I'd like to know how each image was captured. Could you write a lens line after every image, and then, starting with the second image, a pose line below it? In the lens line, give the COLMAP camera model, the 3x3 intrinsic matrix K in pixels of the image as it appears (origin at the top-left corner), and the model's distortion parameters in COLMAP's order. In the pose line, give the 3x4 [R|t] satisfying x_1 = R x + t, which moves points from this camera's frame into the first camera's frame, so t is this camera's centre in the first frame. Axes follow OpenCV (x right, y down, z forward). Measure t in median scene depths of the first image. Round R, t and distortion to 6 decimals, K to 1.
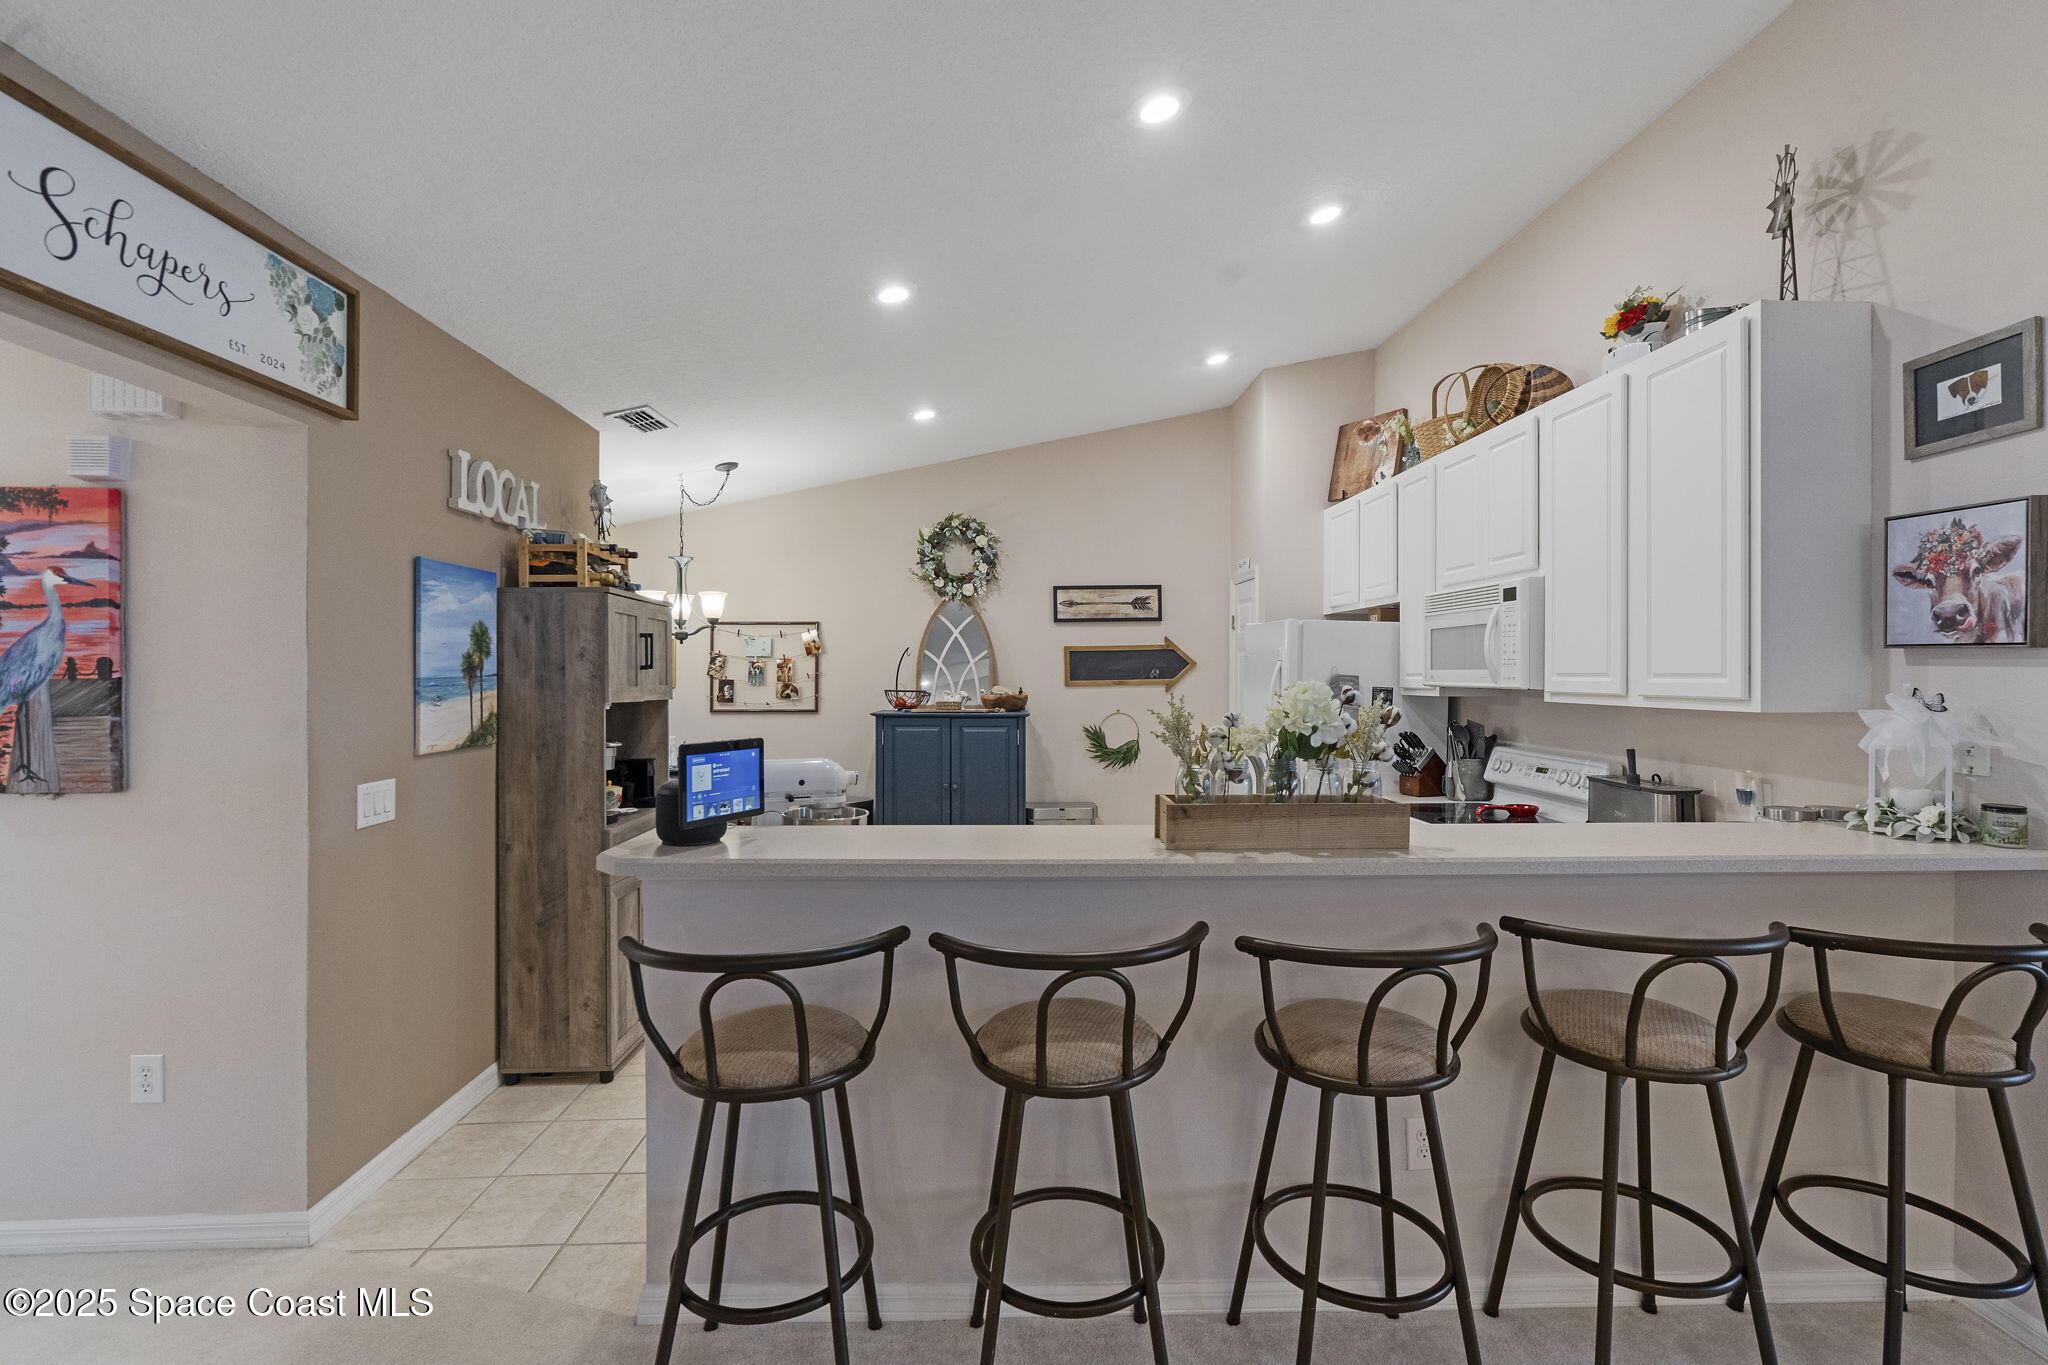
lens RADIAL K [[926.8, 0, 1028.3], [0, 926.8, 677.7], [0, 0, 1]] dist [-0.005368, 0.002158]
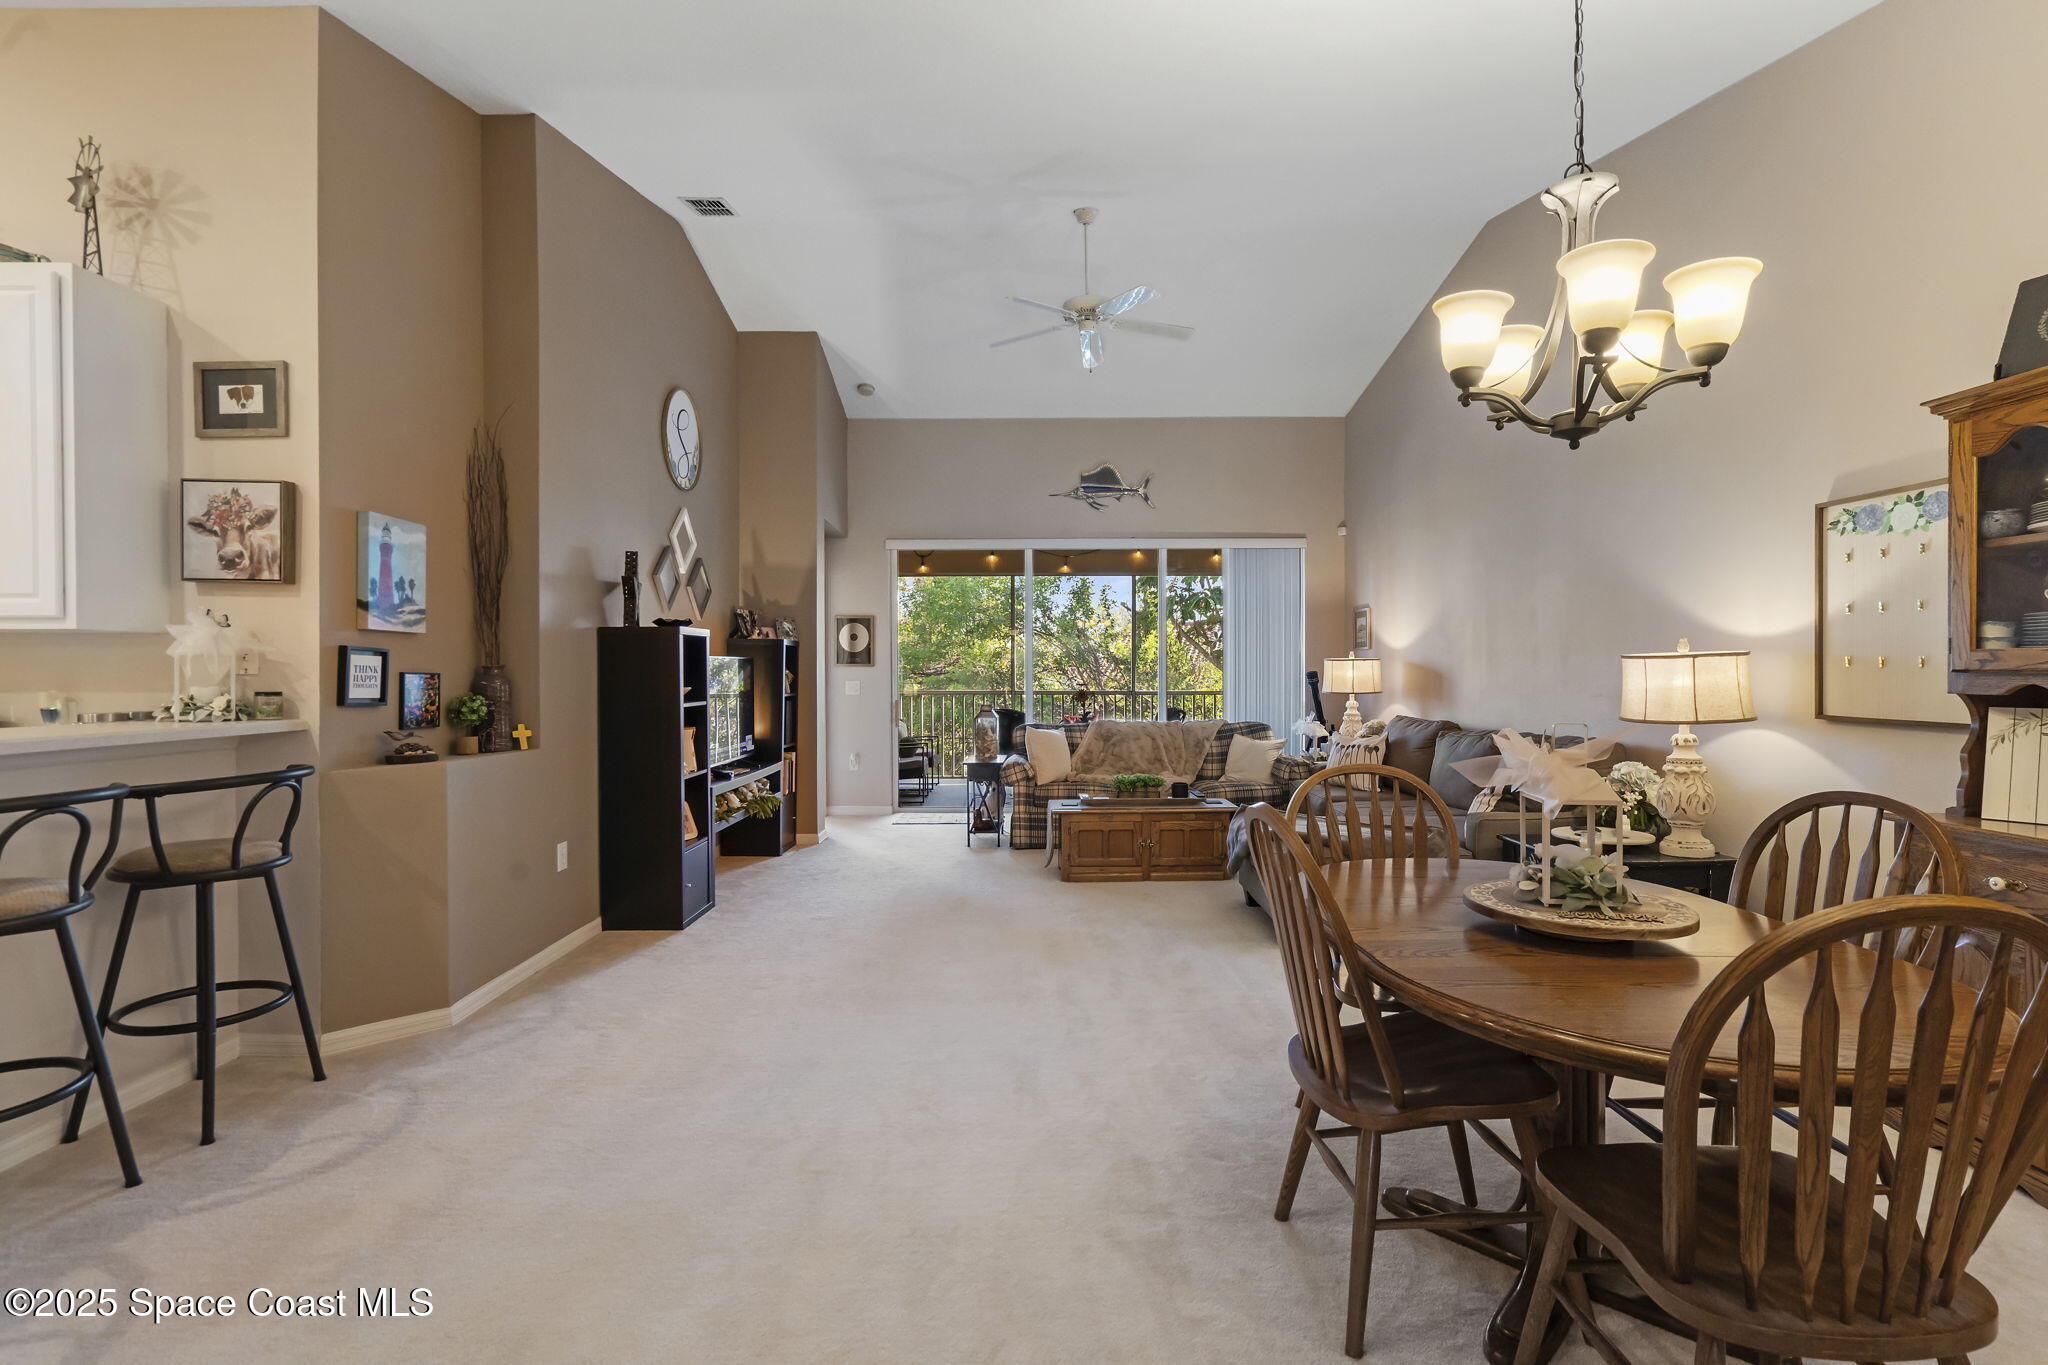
lens RADIAL K [[926.8, 0, 1028.3], [0, 926.8, 677.7], [0, 0, 1]] dist [-0.005368, 0.002158]
pose [[0.038559, -0.007608, 0.999227, -0.296084], [0.005335, 0.999958, 0.007408, 0.096120], [-0.999242, 0.005045, 0.038598, -0.210833]]
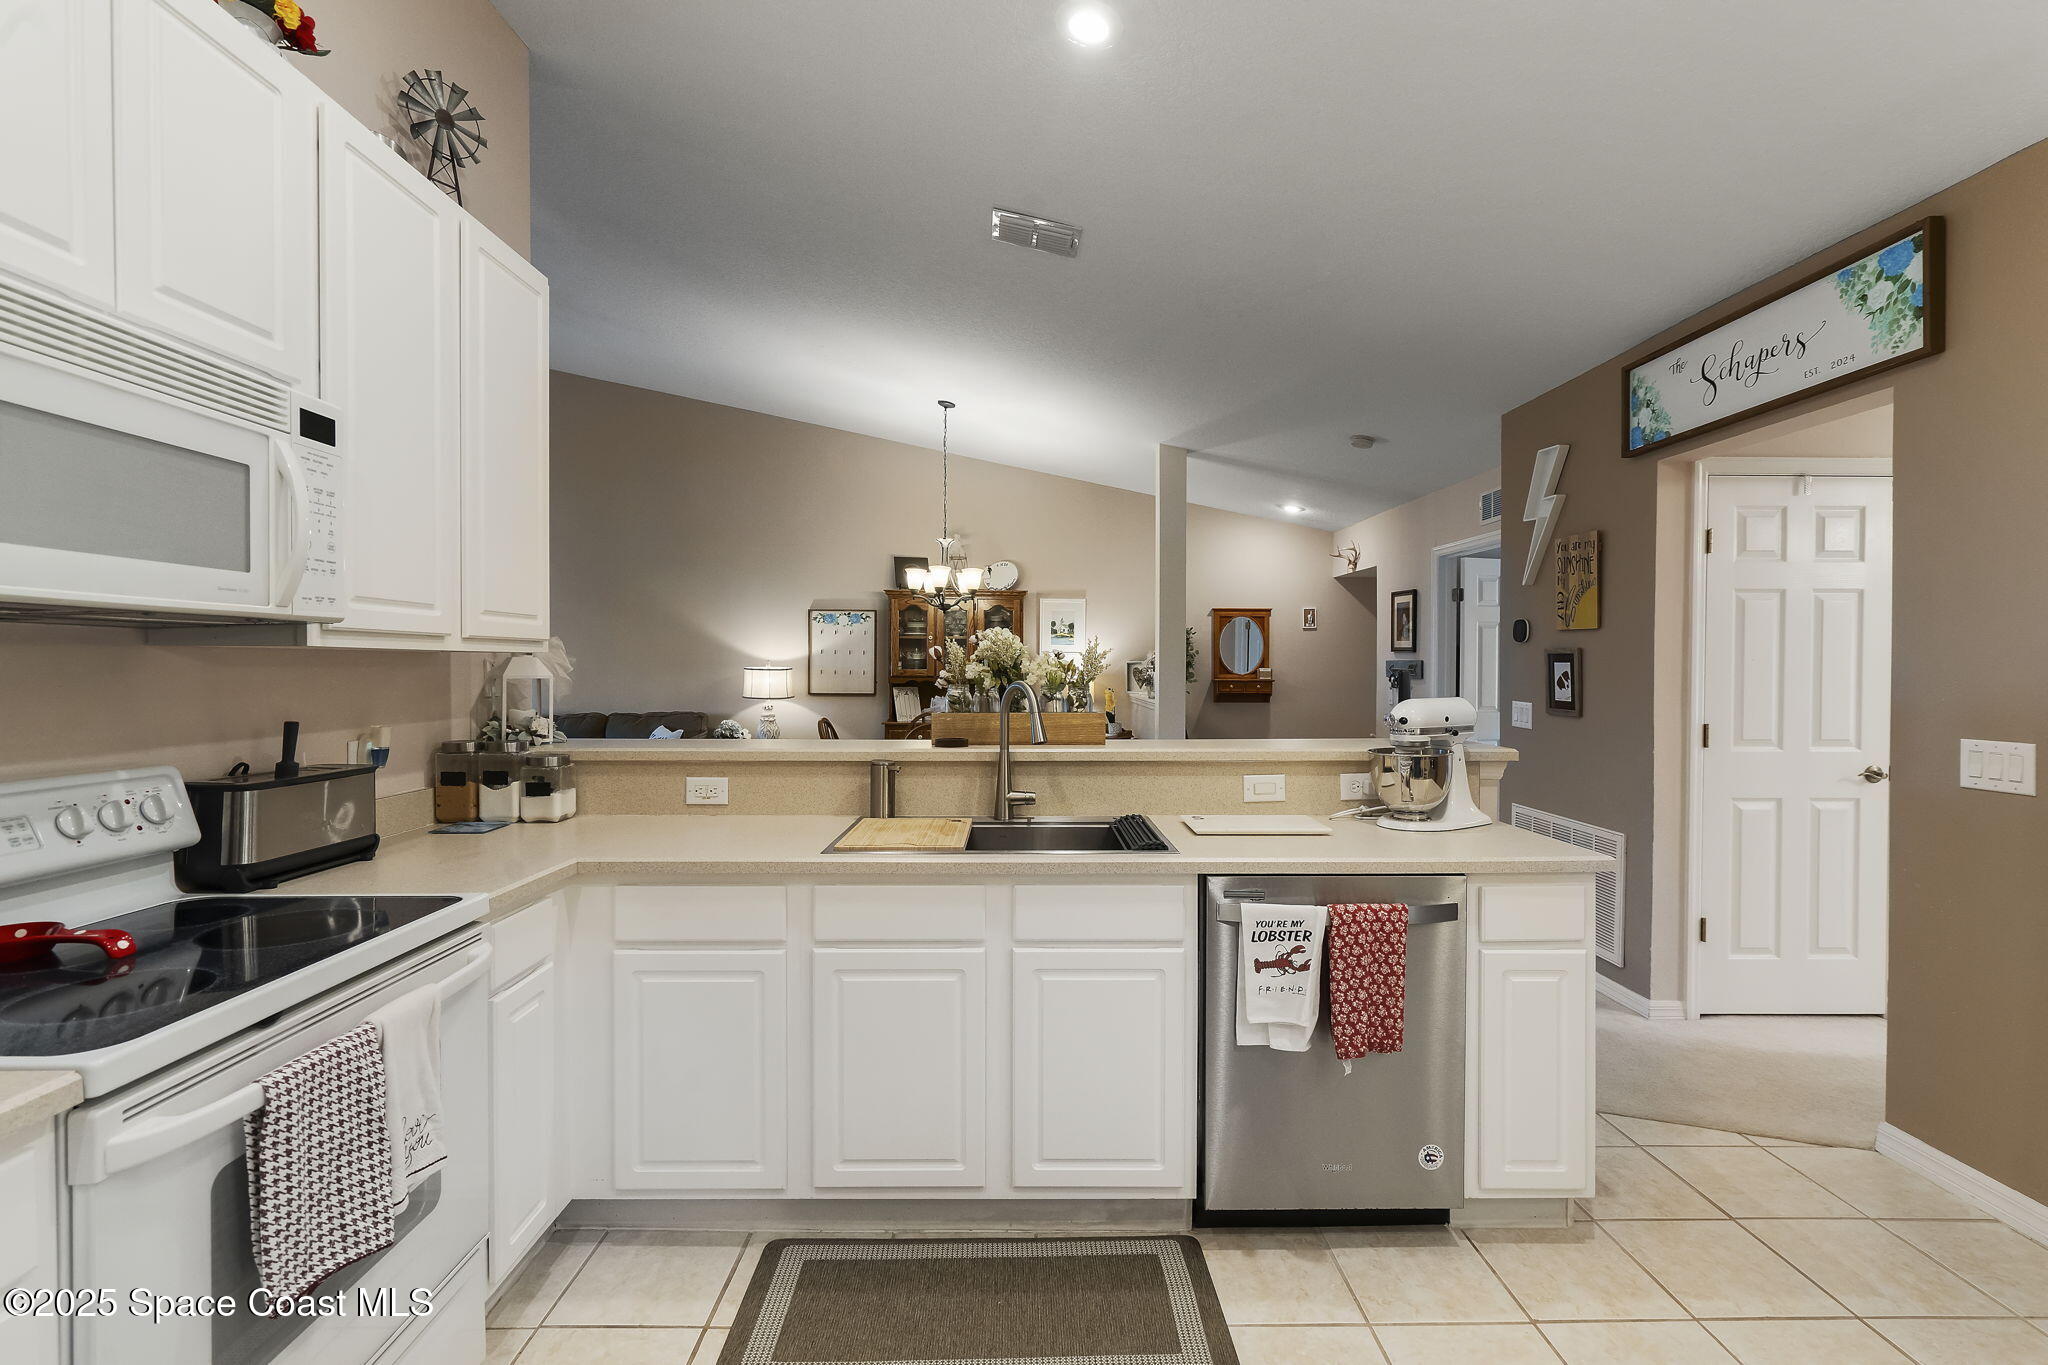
lens RADIAL K [[926.8, 0, 1028.3], [0, 926.8, 677.7], [0, 0, 1]] dist [-0.005368, 0.002158]
pose [[-0.999348, -0.003805, 0.035900, 0.177364], [-0.003180, 0.999843, 0.017440, 0.046741], [-0.035960, 0.017314, -0.999203, 2.102217]]
